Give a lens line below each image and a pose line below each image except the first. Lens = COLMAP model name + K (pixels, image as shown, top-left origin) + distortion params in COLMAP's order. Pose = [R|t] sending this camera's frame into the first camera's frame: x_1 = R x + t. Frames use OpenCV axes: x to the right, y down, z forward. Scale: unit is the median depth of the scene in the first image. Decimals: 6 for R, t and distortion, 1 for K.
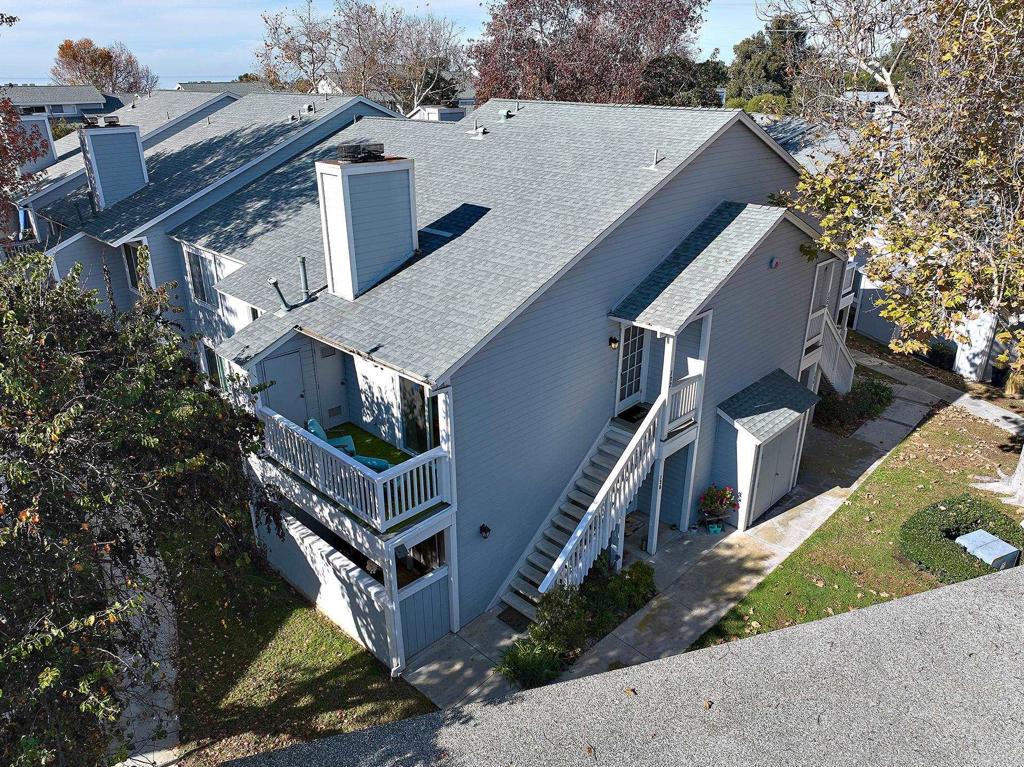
lens RADIAL K [[724.6, 0, 512.0], [0, 724.6, 383.5], [0, 0, 1]] dist [-0.098459, 0.053934]
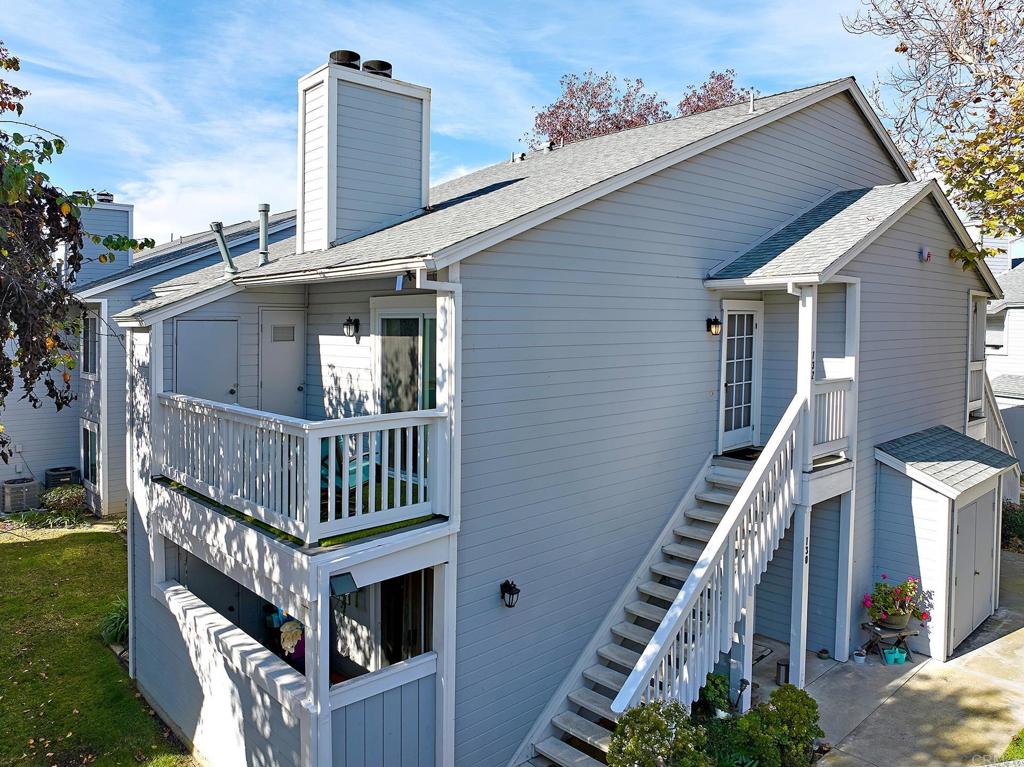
lens RADIAL K [[724.6, 0, 512.0], [0, 724.6, 383.5], [0, 0, 1]] dist [-0.098459, 0.053934]
pose [[0.999116, 0.017490, -0.038239, -0.016566], [-0.030186, 0.931428, -0.362671, 0.235660], [0.029274, 0.363504, 0.931132, 0.410082]]
